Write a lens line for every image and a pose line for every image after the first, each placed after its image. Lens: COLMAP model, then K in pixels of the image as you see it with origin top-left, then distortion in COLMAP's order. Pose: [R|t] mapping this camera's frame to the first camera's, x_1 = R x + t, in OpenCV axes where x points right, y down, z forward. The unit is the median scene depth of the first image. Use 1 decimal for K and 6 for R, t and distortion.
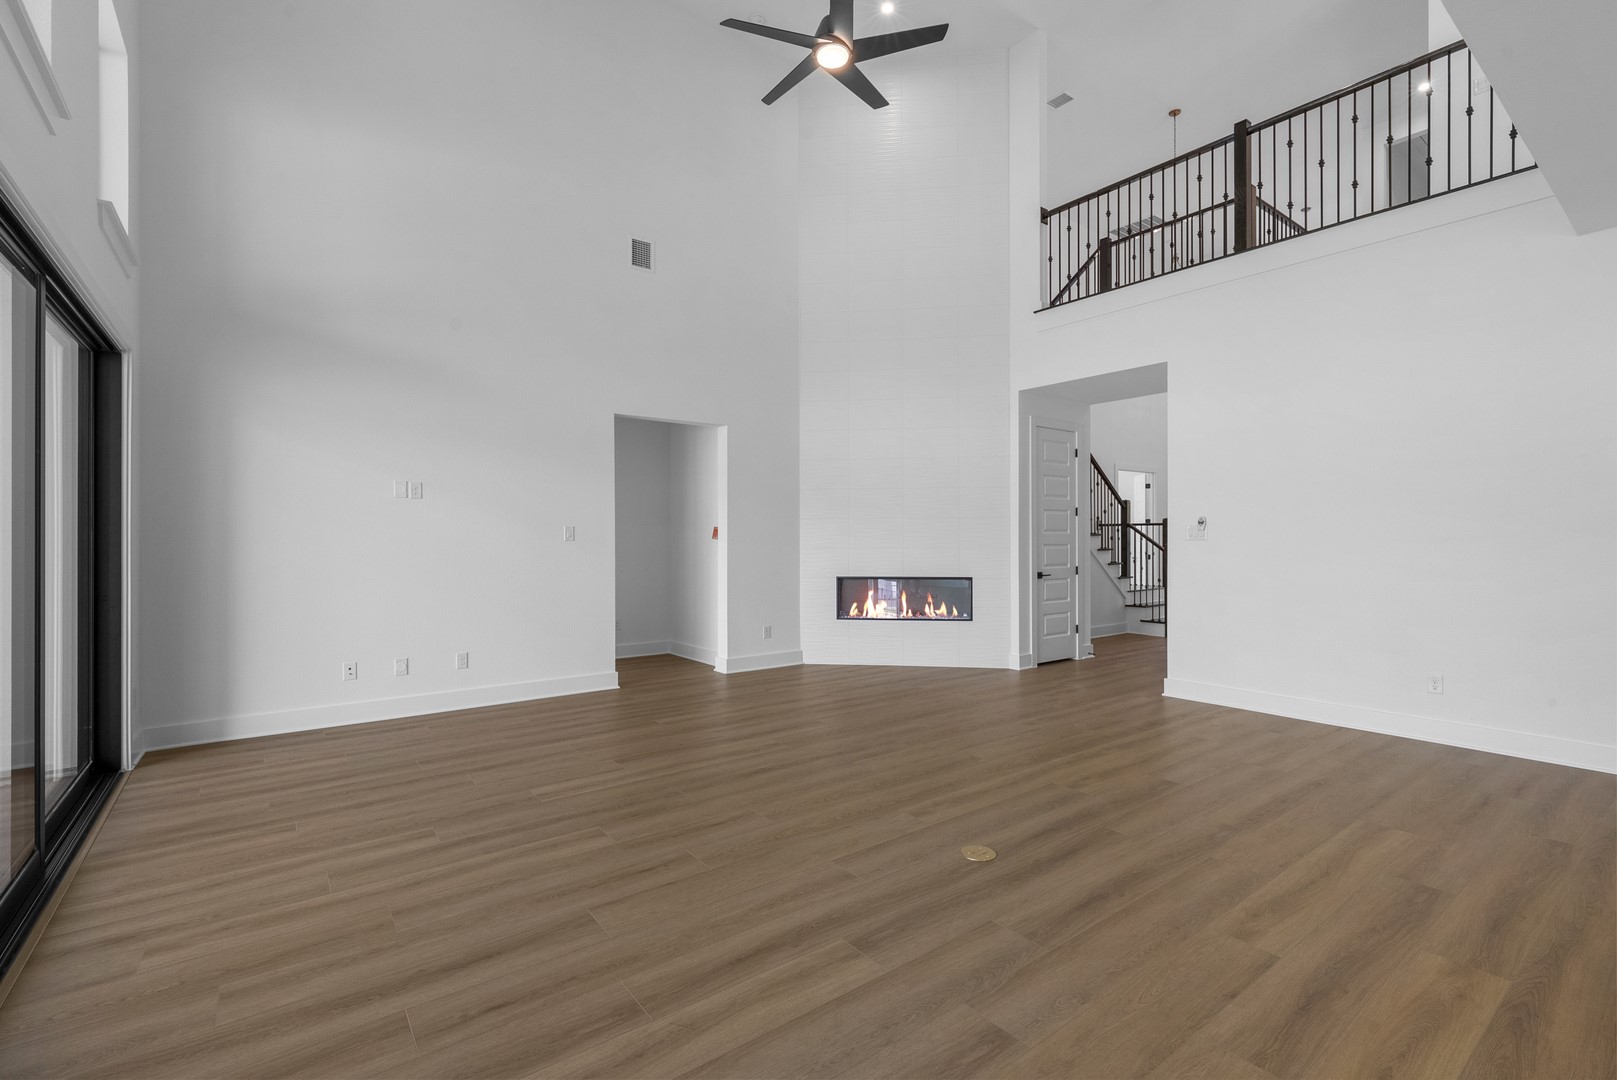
lens RADIAL K [[715.5, 0, 804.8], [0, 715.5, 533.1], [0, 0, 1]] dist [0.005648, 0.000136]
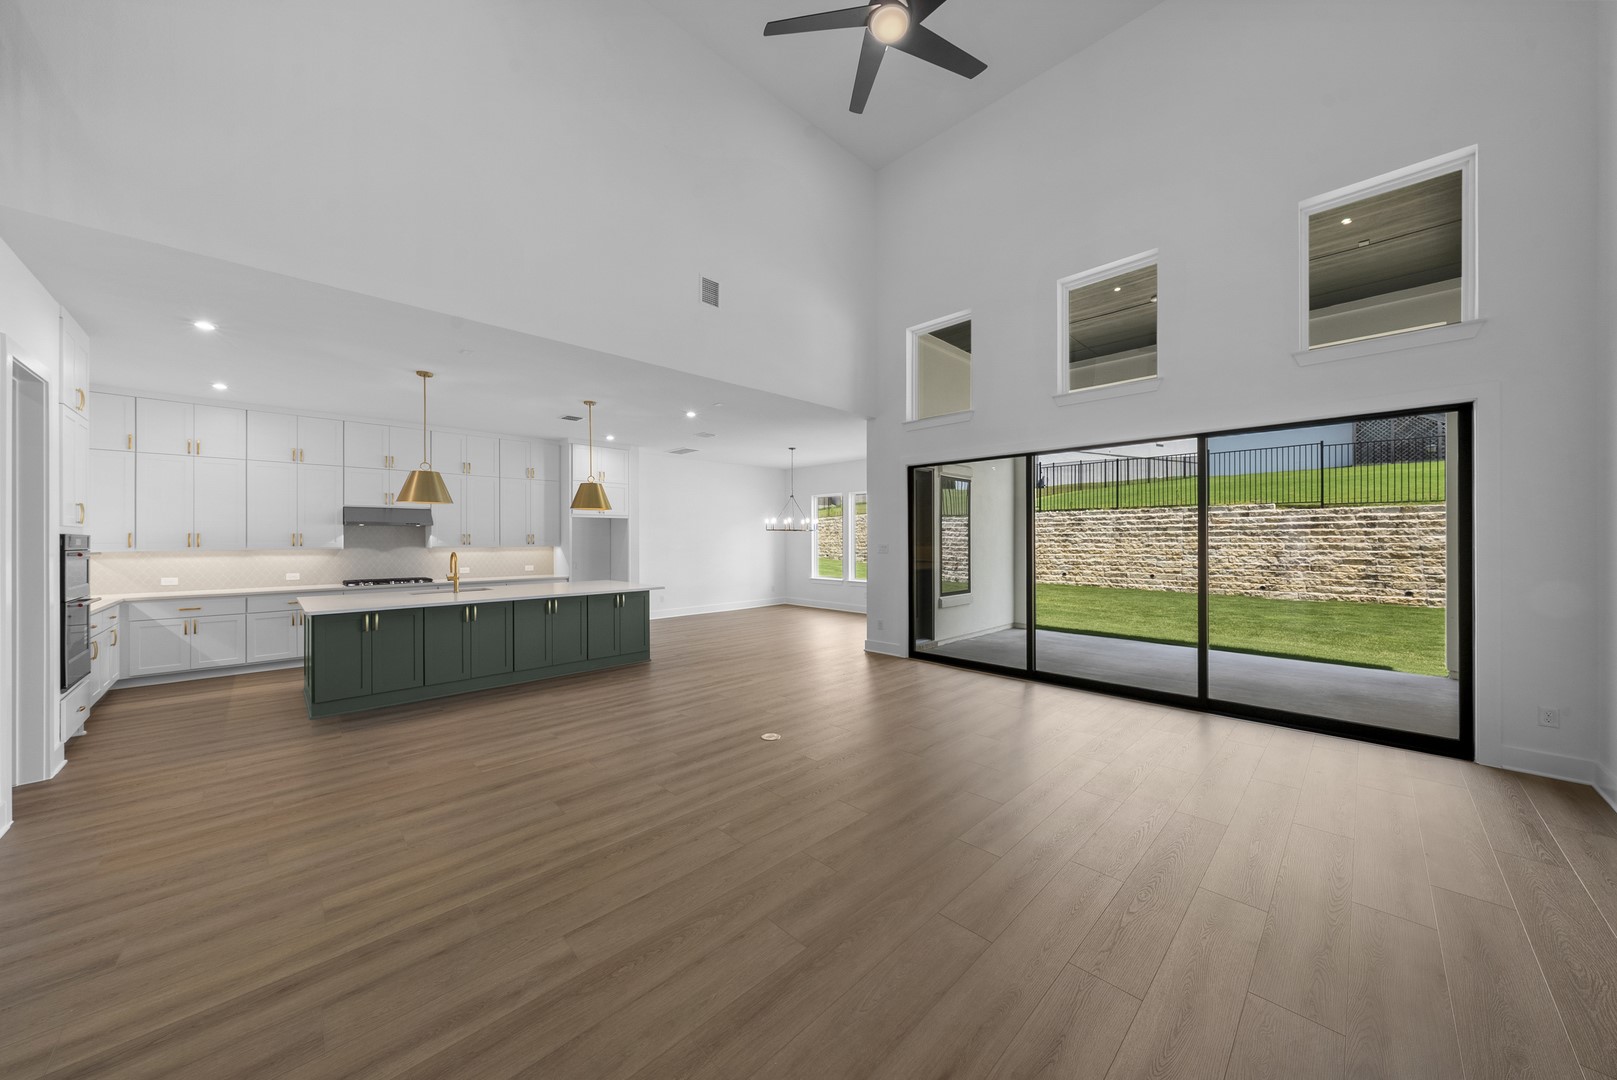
lens RADIAL K [[554.0, 0, 808.6], [0, 554.0, 538.8], [0, 0, 1]] dist [0.001319, 0.000031]
pose [[-0.990946, 0.004044, -0.134197, 0.228304], [0.004944, 0.999967, -0.006372, -0.027665], [0.134167, -0.006978, -0.990934, 1.643444]]
